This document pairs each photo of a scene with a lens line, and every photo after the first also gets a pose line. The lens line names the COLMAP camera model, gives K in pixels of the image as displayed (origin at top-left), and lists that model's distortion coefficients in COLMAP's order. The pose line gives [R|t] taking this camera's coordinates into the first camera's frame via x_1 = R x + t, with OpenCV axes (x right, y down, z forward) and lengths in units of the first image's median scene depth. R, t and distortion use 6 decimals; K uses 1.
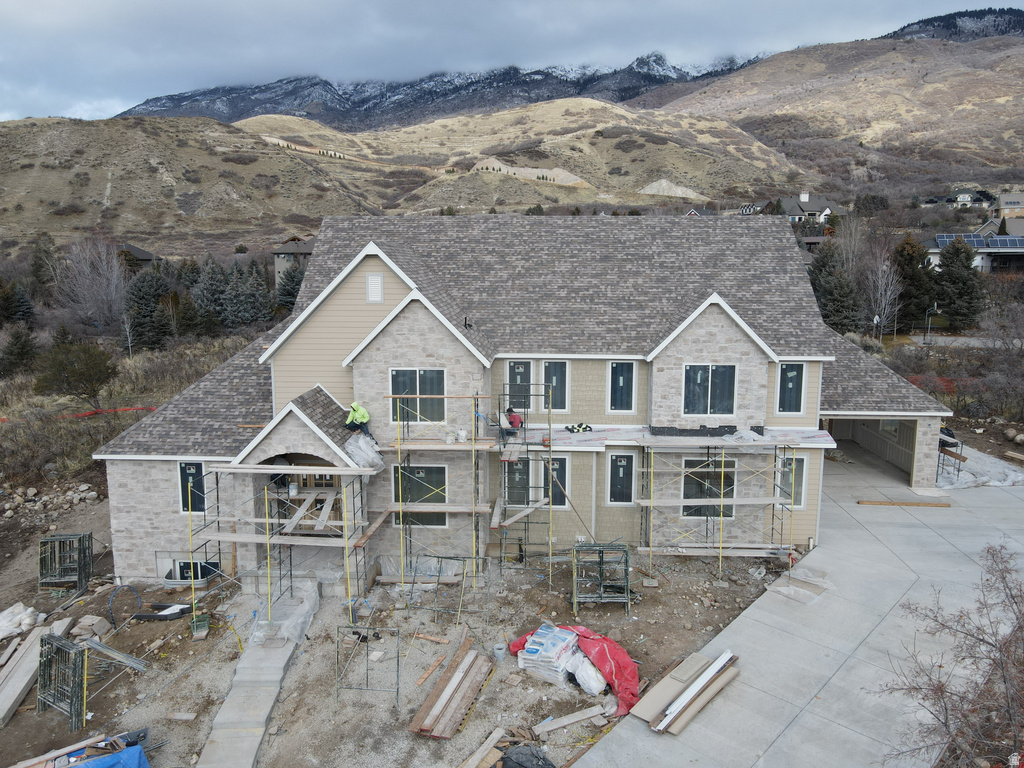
lens RADIAL K [[748.5, 0, 512.0], [0, 748.5, 384.0], [0, 0, 1]] dist [0.007180, 0.012746]
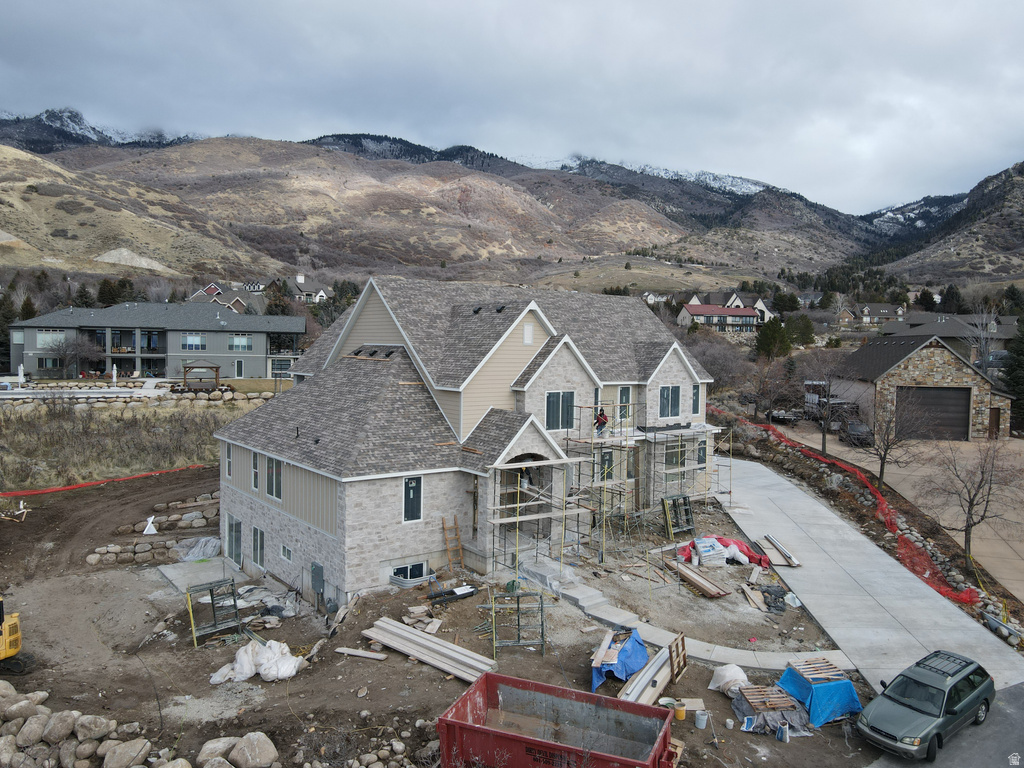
lens RADIAL K [[748.5, 0, 512.0], [0, 748.5, 384.0], [0, 0, 1]] dist [0.007180, 0.012746]
pose [[0.757936, -0.020585, 0.652005, -0.058128], [0.086925, 0.993775, -0.069673, 0.002945], [-0.646512, 0.109483, 0.755007, -0.000370]]
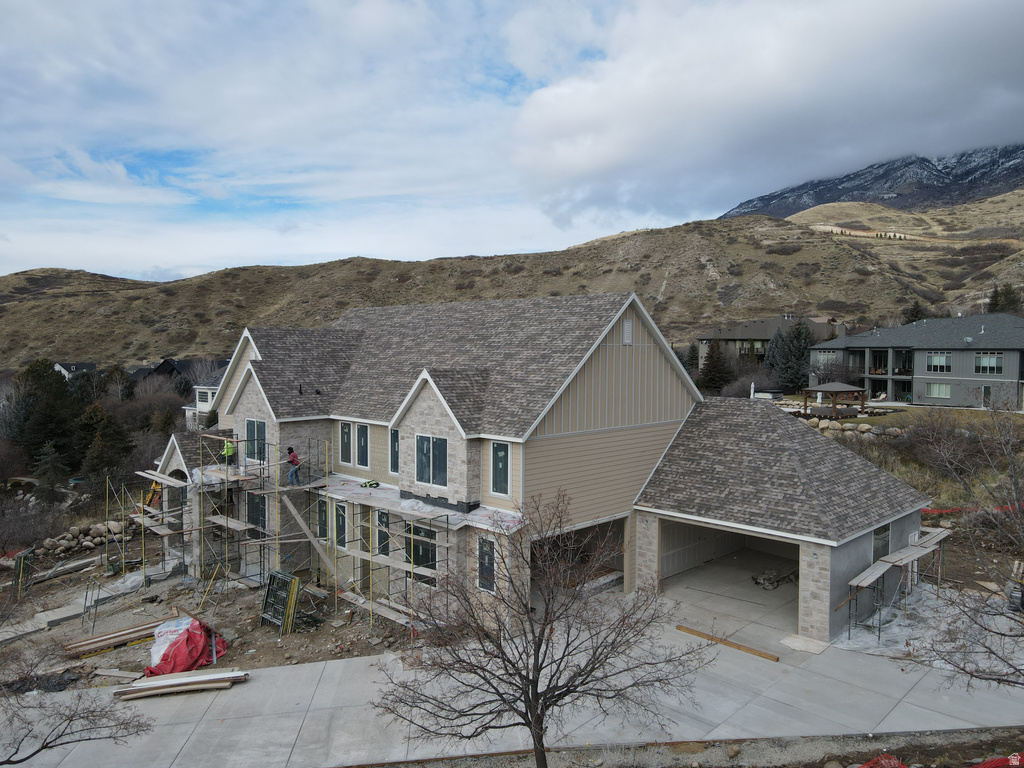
lens RADIAL K [[748.5, 0, 512.0], [0, 748.5, 384.0], [0, 0, 1]] dist [0.007180, 0.012746]
pose [[0.745871, 0.033755, -0.665235, 0.058044], [-0.109723, 0.991298, -0.072724, -0.001929], [0.656991, 0.127234, 0.743084, 0.015145]]
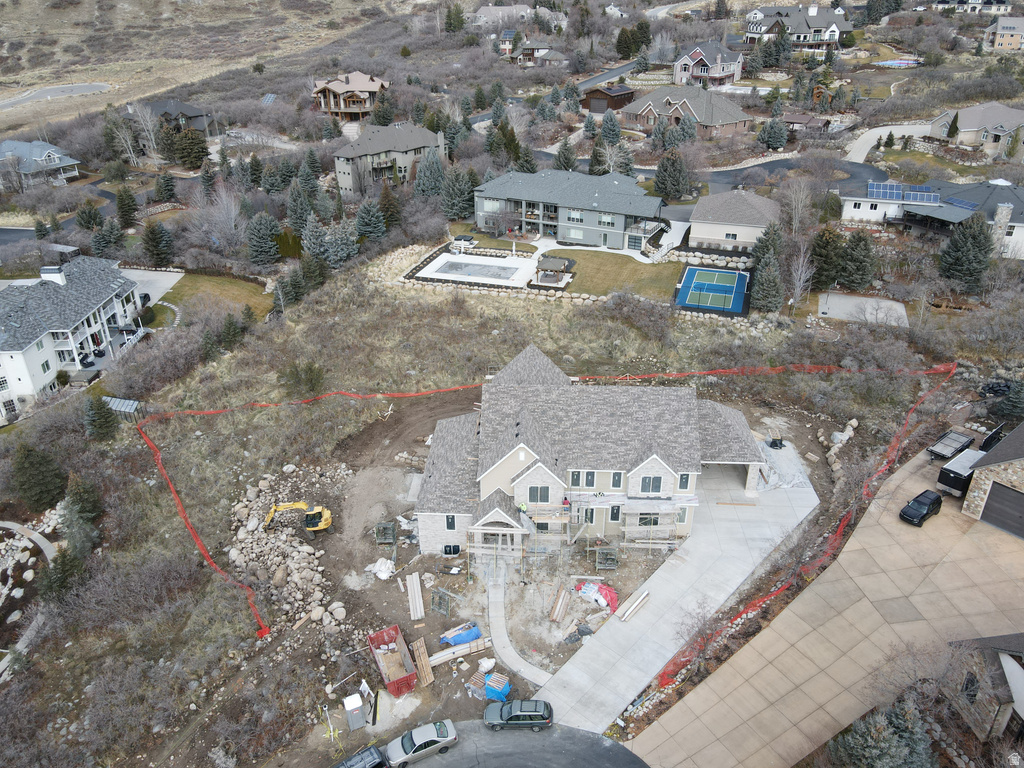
lens RADIAL K [[744.5, 0, 512.0], [0, 744.5, 384.0], [0, 0, 1]] dist [-0.000170, 0.003130]
pose [[0.999982, -0.005942, 0.000291, -0.011437], [0.005541, 0.948058, 0.318048, -0.062003], [-0.002166, -0.318041, 0.948075, -0.070951]]
